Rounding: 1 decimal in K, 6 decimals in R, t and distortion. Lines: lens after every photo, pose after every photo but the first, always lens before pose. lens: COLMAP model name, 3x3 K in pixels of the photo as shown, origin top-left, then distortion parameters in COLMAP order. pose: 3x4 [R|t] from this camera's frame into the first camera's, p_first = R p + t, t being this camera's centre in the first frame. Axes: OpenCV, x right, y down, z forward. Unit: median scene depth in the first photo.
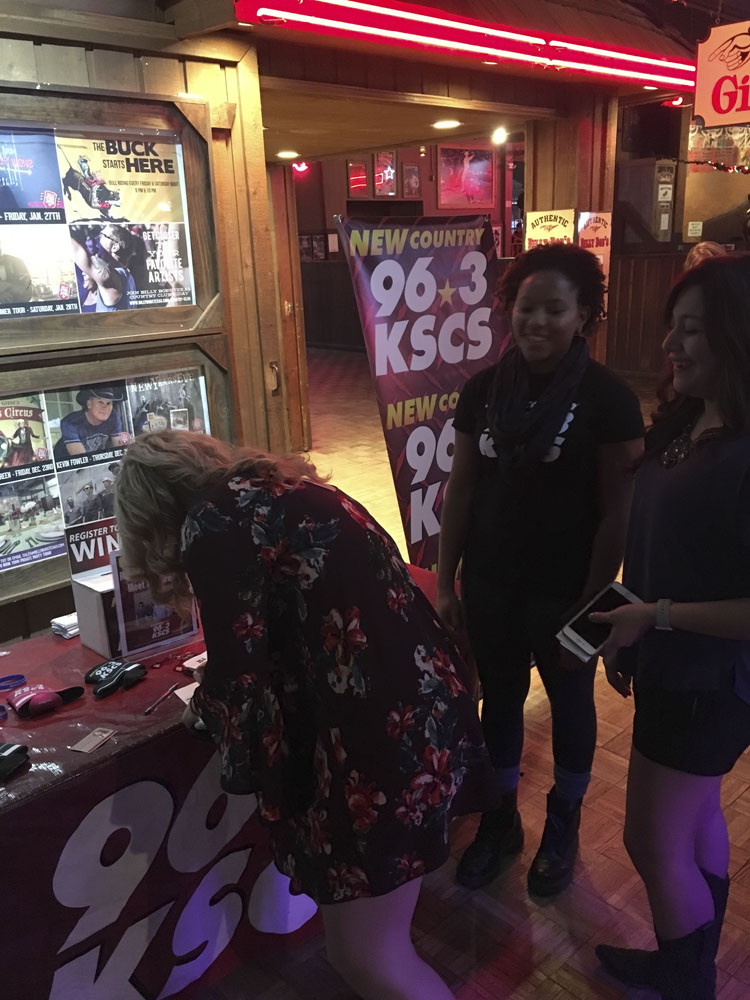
lens RADIAL K [[833.4, 0, 384.8], [0, 833.4, 496.5], [0, 0, 1]] dist [0.080655, -0.098665]
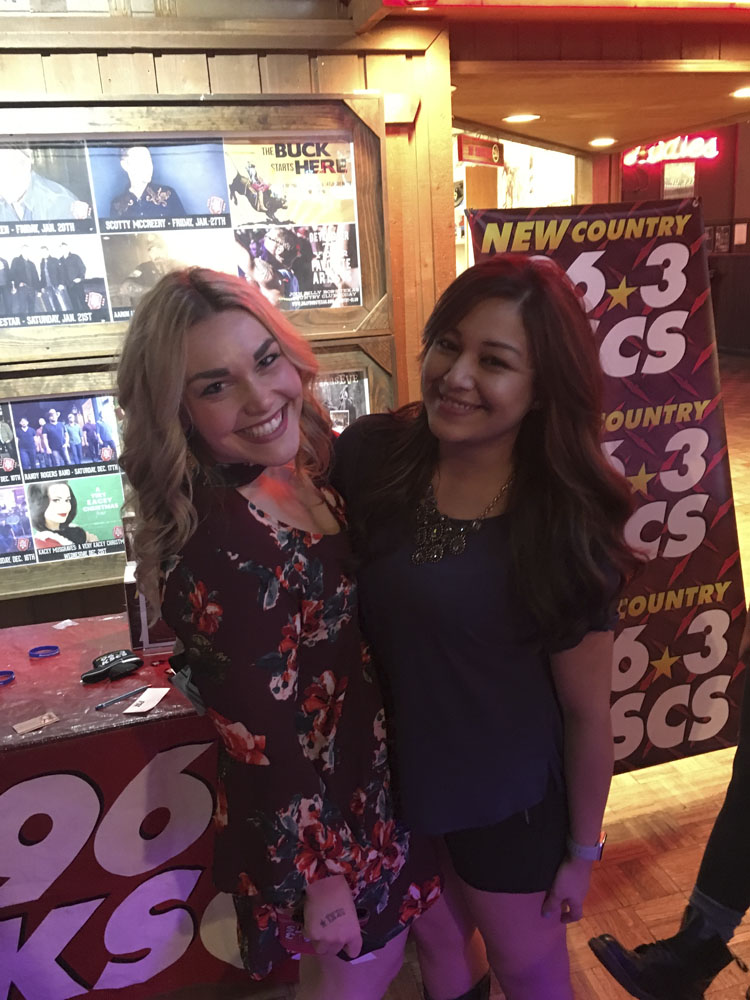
lens RADIAL K [[833.4, 0, 372.9], [0, 833.4, 498.6], [0, 0, 1]] dist [0.080655, -0.098665]
pose [[0.887579, 0.113857, -0.446364, 0.273101], [-0.111422, 0.993264, 0.031801, -0.039975], [0.446978, 0.021509, 0.894286, 0.146046]]
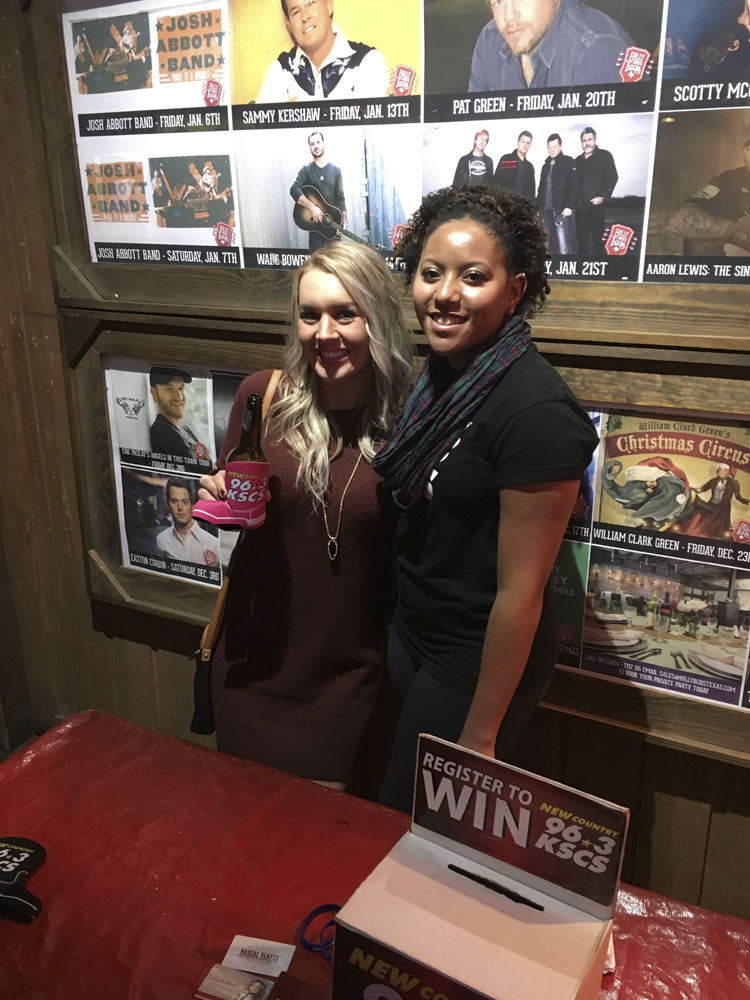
lens RADIAL K [[833.4, 0, 380.5], [0, 833.4, 489.5], [0, 0, 1]] dist [0.080655, -0.098665]
pose [[0.370121, 0.327324, -0.869408, -0.020416], [-0.285990, 0.930566, 0.228599, -0.134084], [0.883867, 0.164033, 0.438033, 0.534842]]
